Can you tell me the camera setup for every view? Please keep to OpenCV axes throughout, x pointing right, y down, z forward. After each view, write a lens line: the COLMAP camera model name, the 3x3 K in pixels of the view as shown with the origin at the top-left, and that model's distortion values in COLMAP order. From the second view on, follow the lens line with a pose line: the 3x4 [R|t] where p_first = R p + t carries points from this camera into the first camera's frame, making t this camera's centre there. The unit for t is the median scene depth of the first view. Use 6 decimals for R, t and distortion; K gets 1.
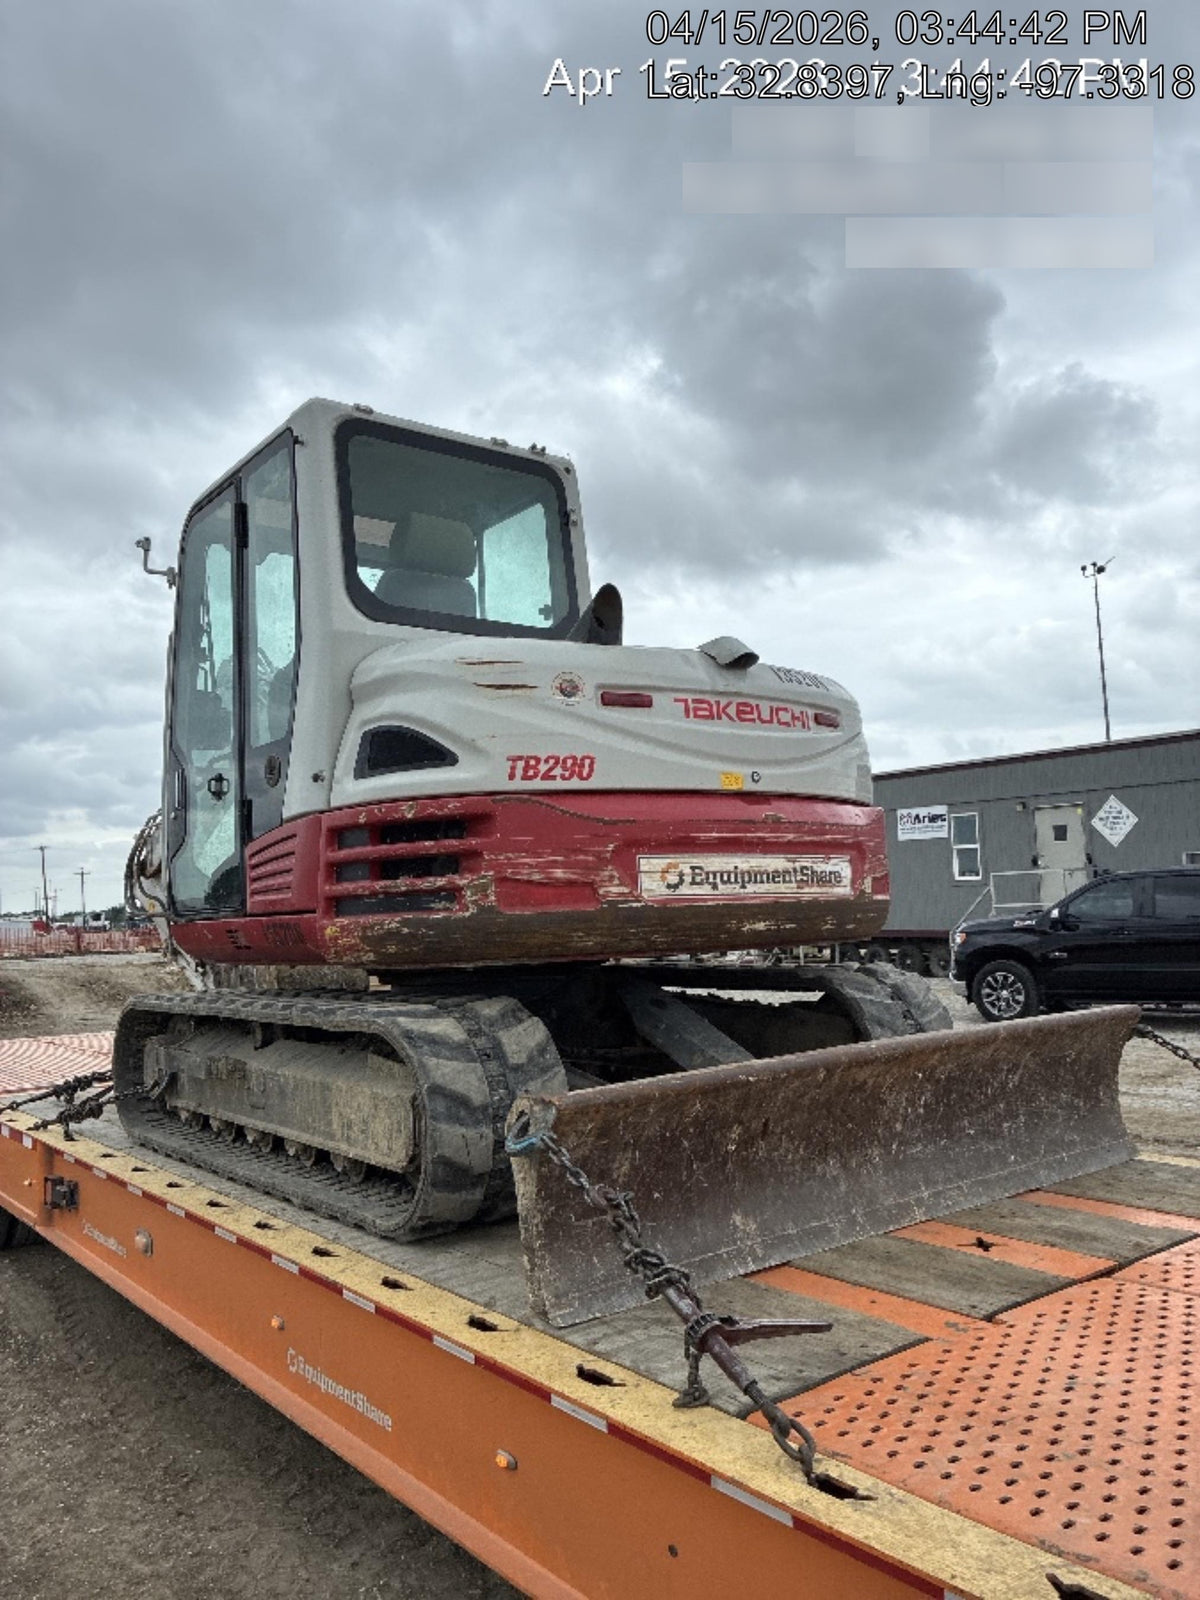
lens RADIAL K [[1280.4, 0, 622.0], [0, 1280.4, 793.7], [0, 0, 1]] dist [0.042759, -0.011396]
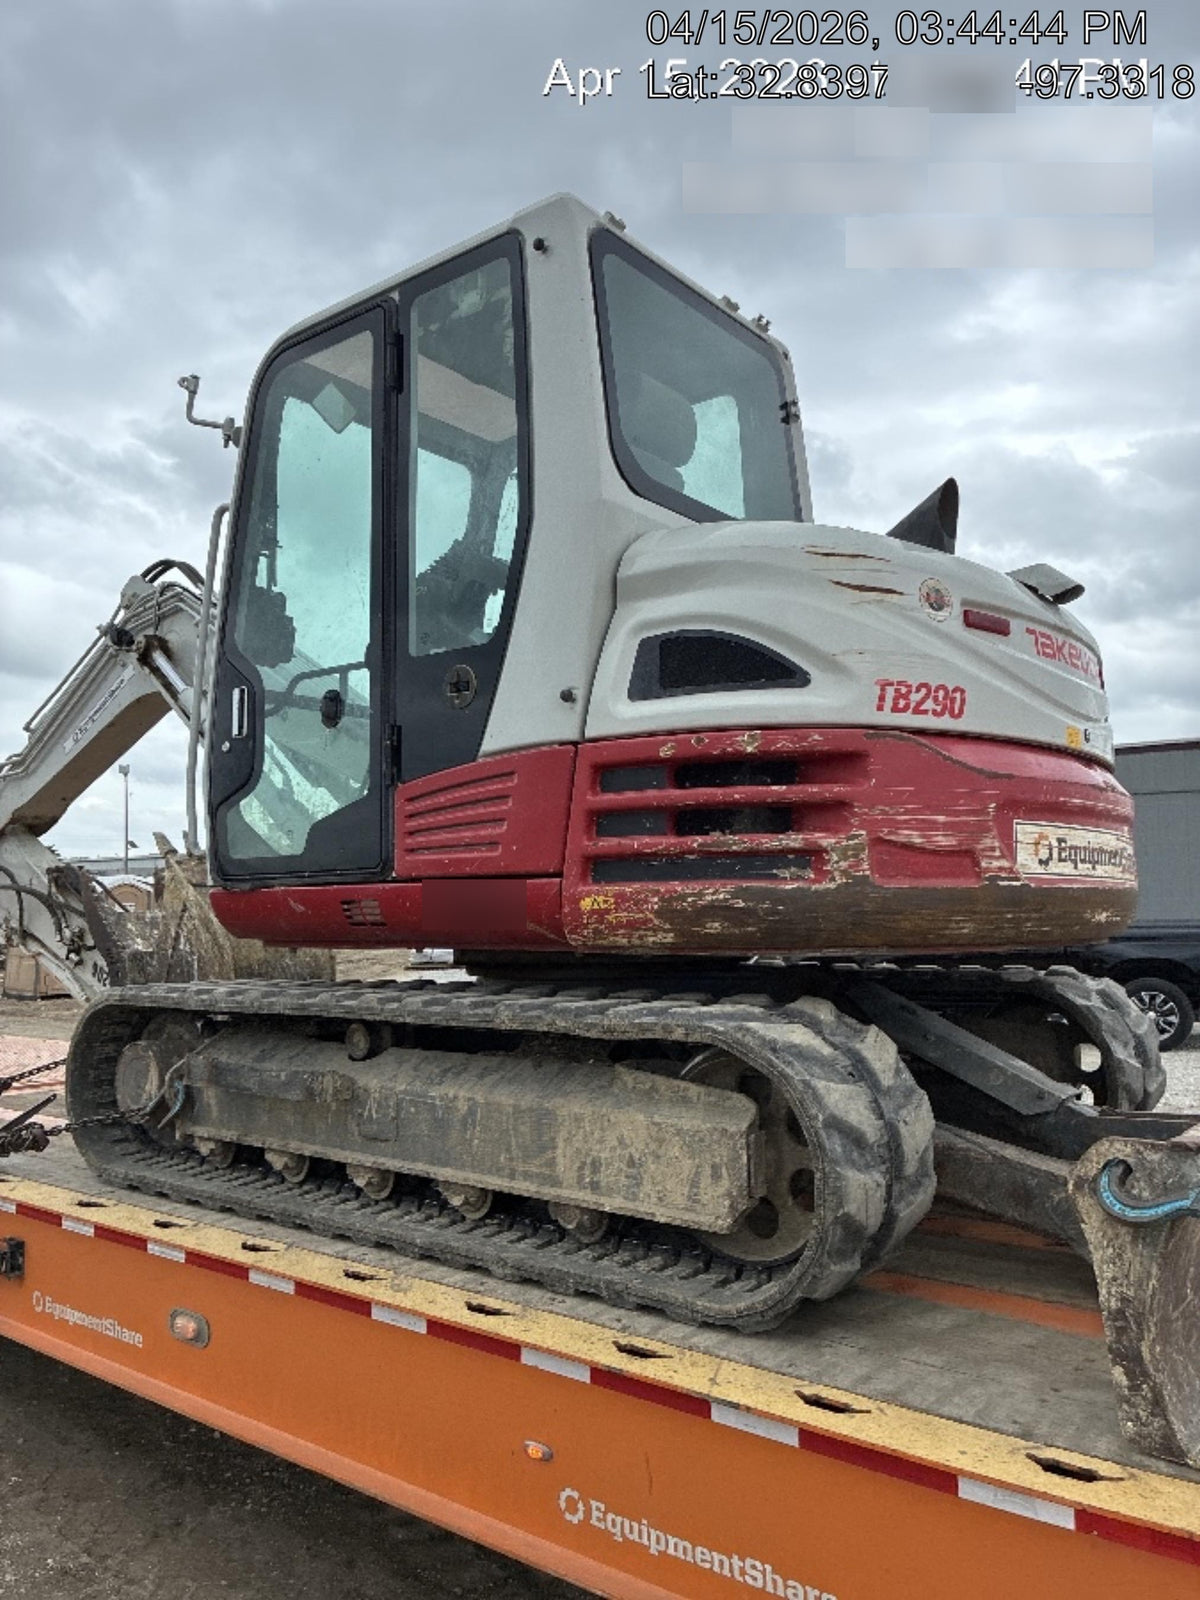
lens RADIAL K [[1280.4, 0, 604.4], [0, 1280.4, 799.2], [0, 0, 1]] dist [0.042759, -0.011396]
pose [[0.970374, 0.056303, 0.234955, -0.396151], [-0.055744, 0.998404, -0.009024, 0.053892], [-0.235088, -0.004340, 0.971964, 0.284842]]
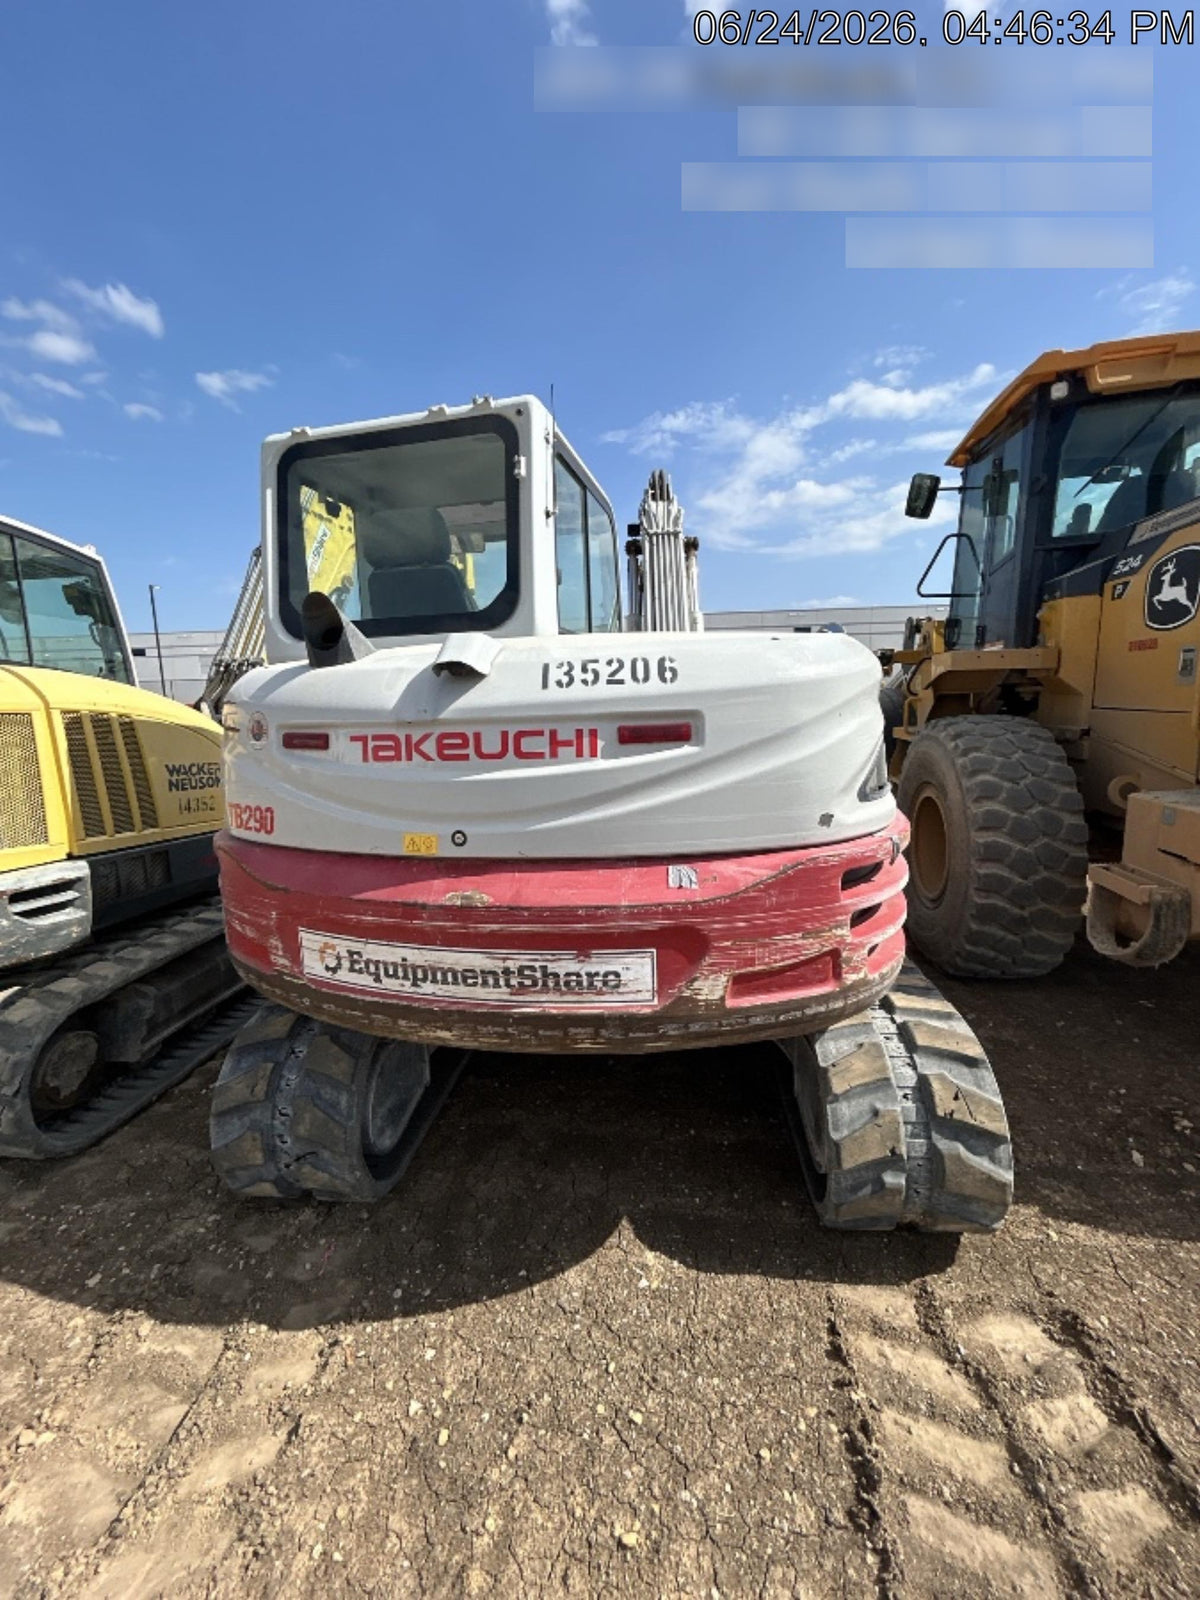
lens RADIAL K [[648.1, 0, 594.7], [0, 648.1, 800.6], [0, 0, 1]] dist [0.002310, -0.000130]
pose [[0.614208, 0.136568, -0.777237, 0.449960], [0.090615, 0.966191, 0.241377, -0.119550], [0.783924, -0.218685, 0.581067, 0.879791]]
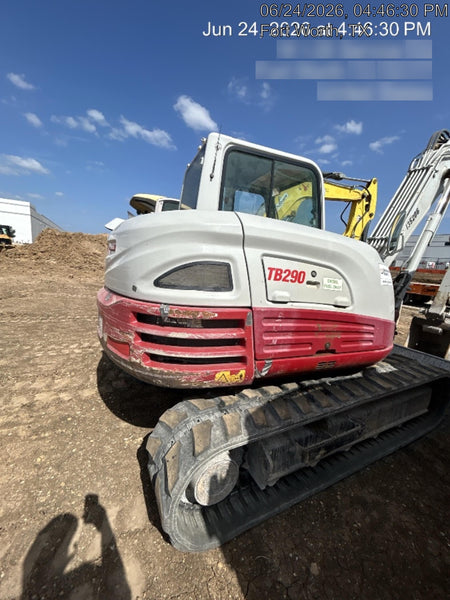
lens RADIAL K [[243.0, 0, 224.3], [0, 243.0, 298.2], [0, 0, 1]] dist [0.002310, -0.000130]
pose [[-0.315676, 0.163652, -0.934648, 0.518306], [0.036378, 0.986378, 0.160423, -0.040325], [0.948170, 0.016641, -0.317329, 1.435374]]
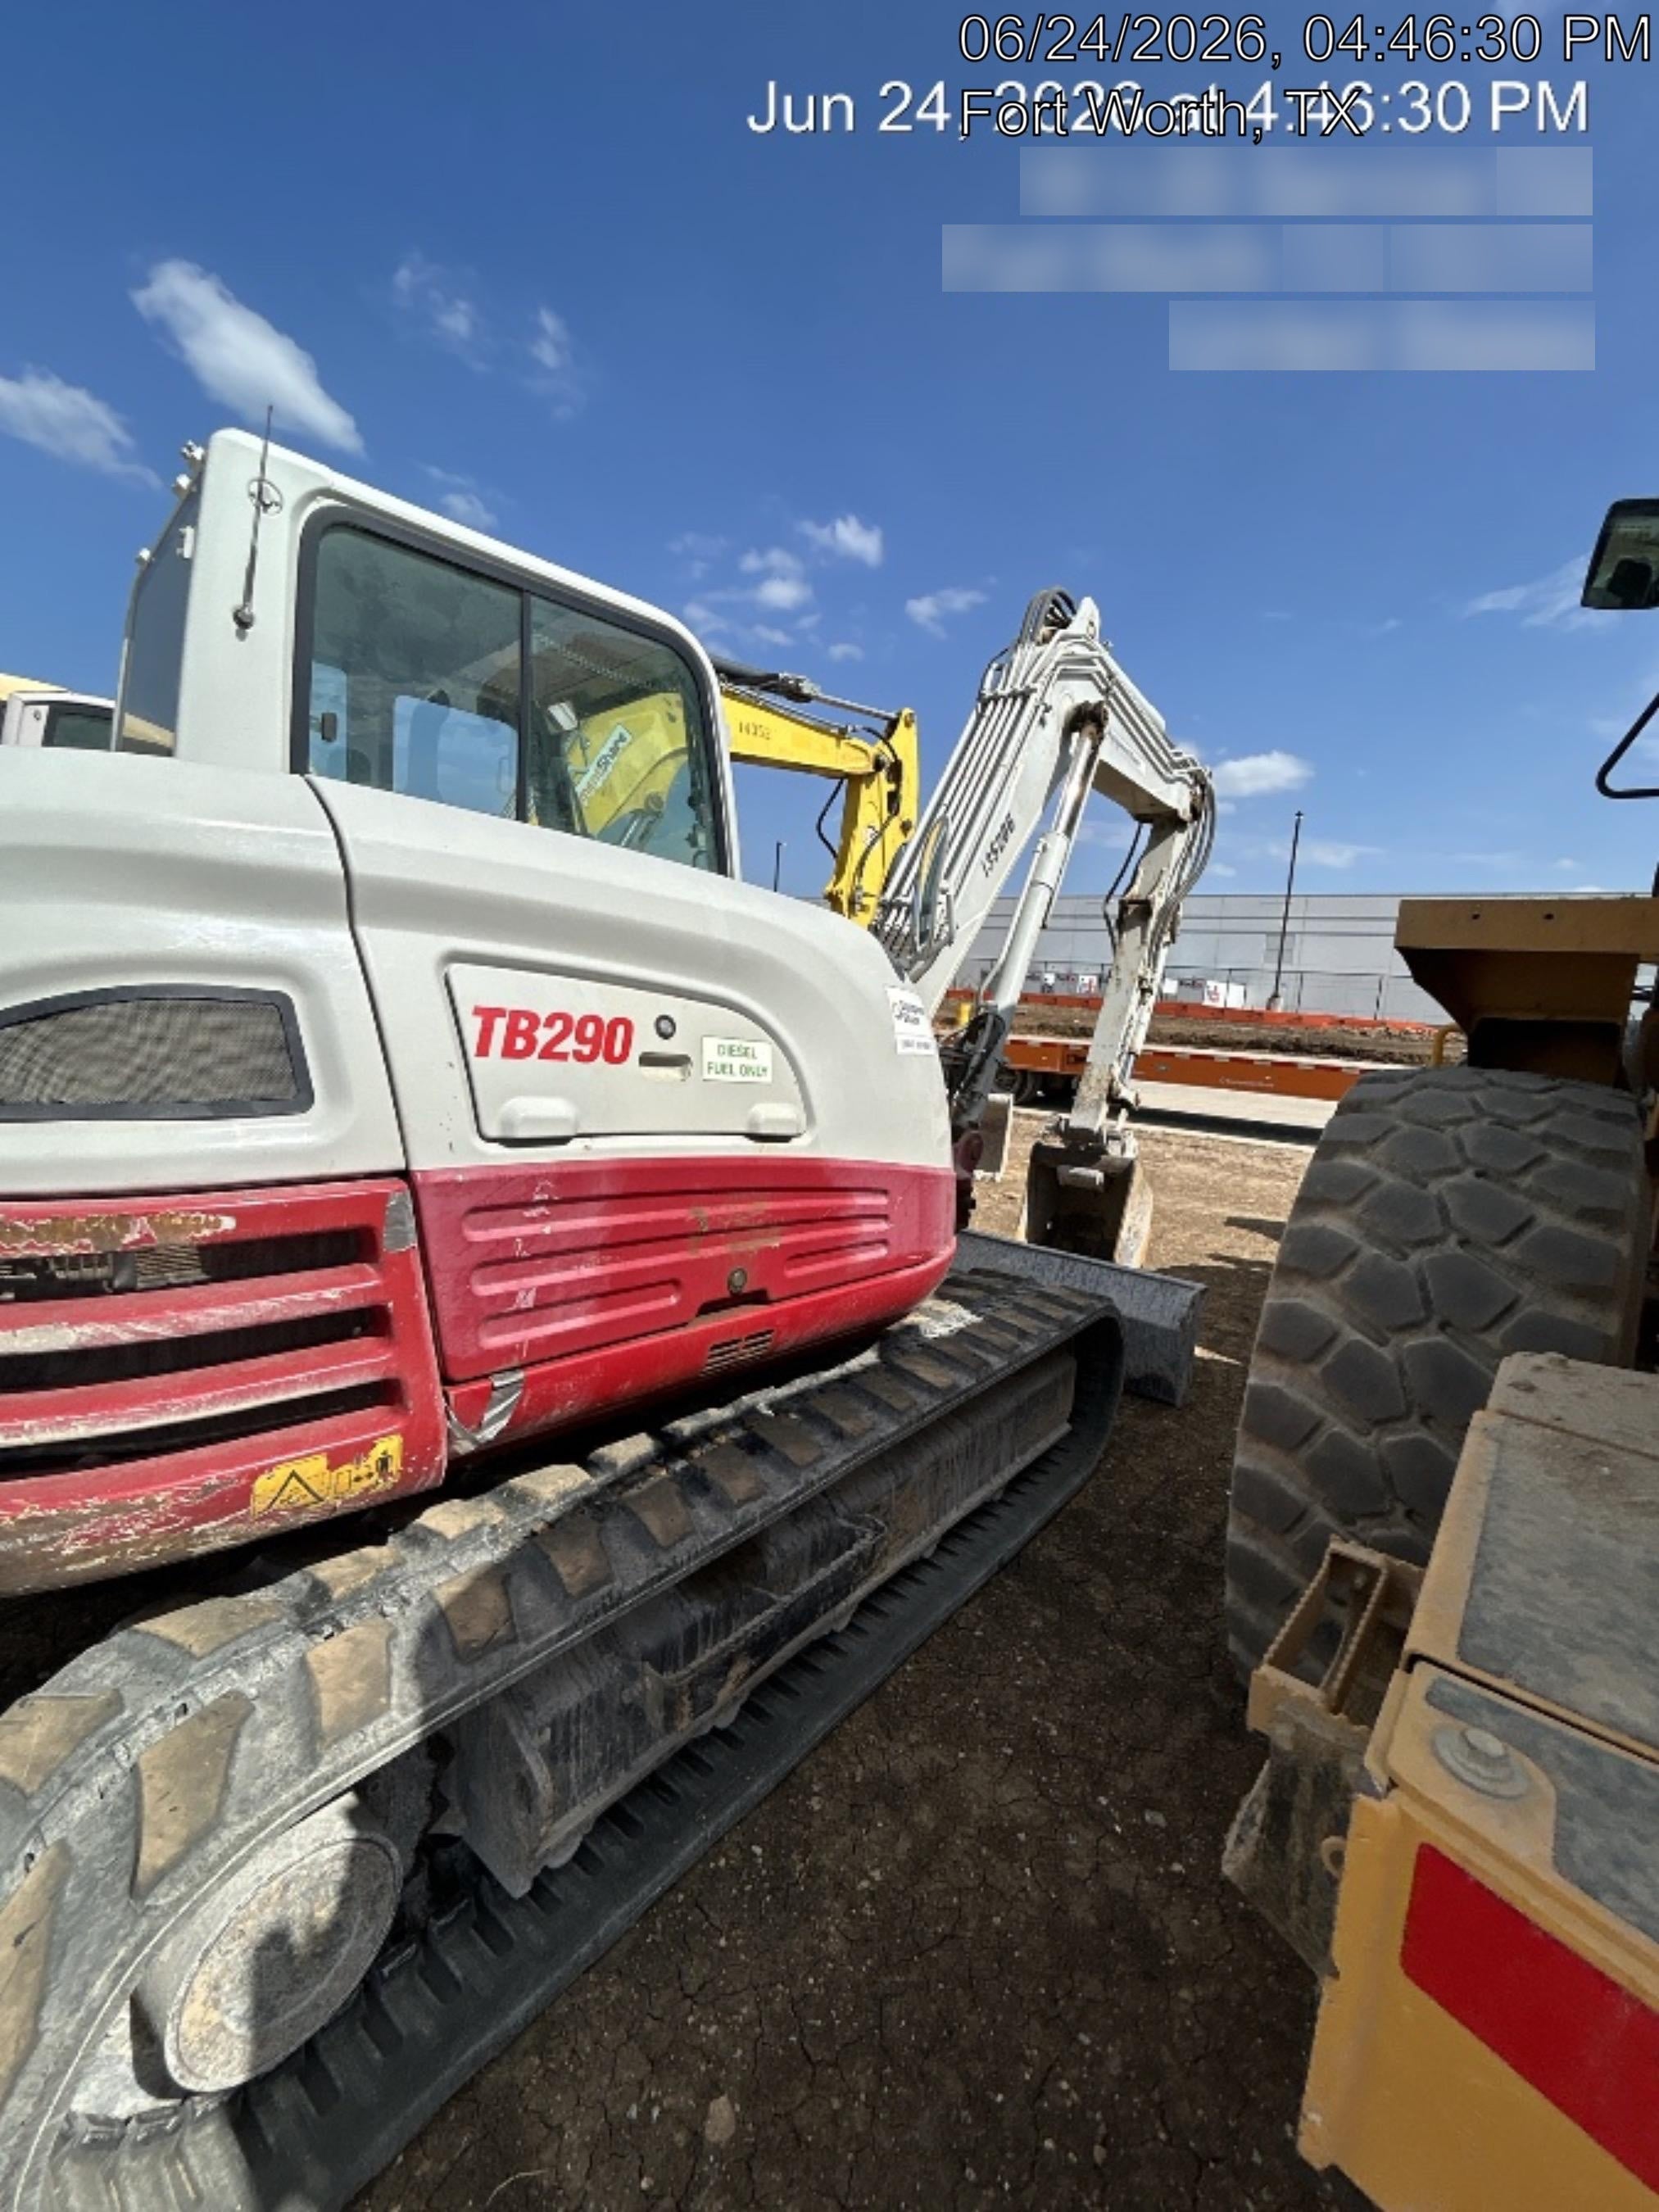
lens RADIAL K [[895.9, 0, 825.6], [0, 895.9, 1097.2], [0, 0, 1]] dist [0.002310, -0.000130]
pose [[0.095408, 0.155492, -0.983219, 0.499744], [0.035806, 0.986549, 0.159493, -0.040467], [0.994794, -0.050422, 0.088557, 1.479267]]
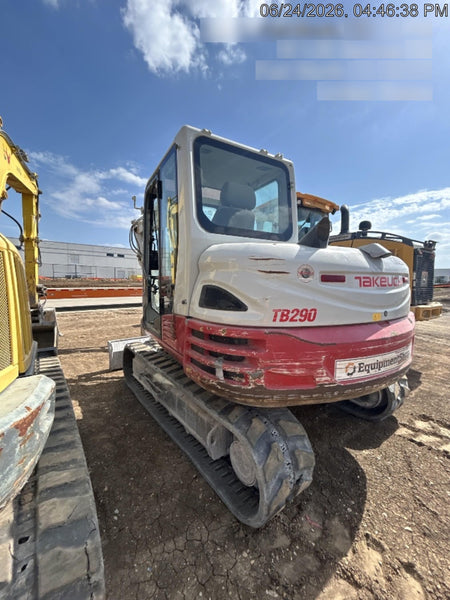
lens RADIAL K [[243.0, 0, 221.2], [0, 243.0, 300.4], [0, 0, 1]] dist [0.002310, -0.000130]
pose [[0.987644, 0.058034, -0.145572, -0.108277], [-0.030077, 0.981830, 0.187362, -0.103829], [0.153801, -0.180669, 0.971444, 0.595379]]
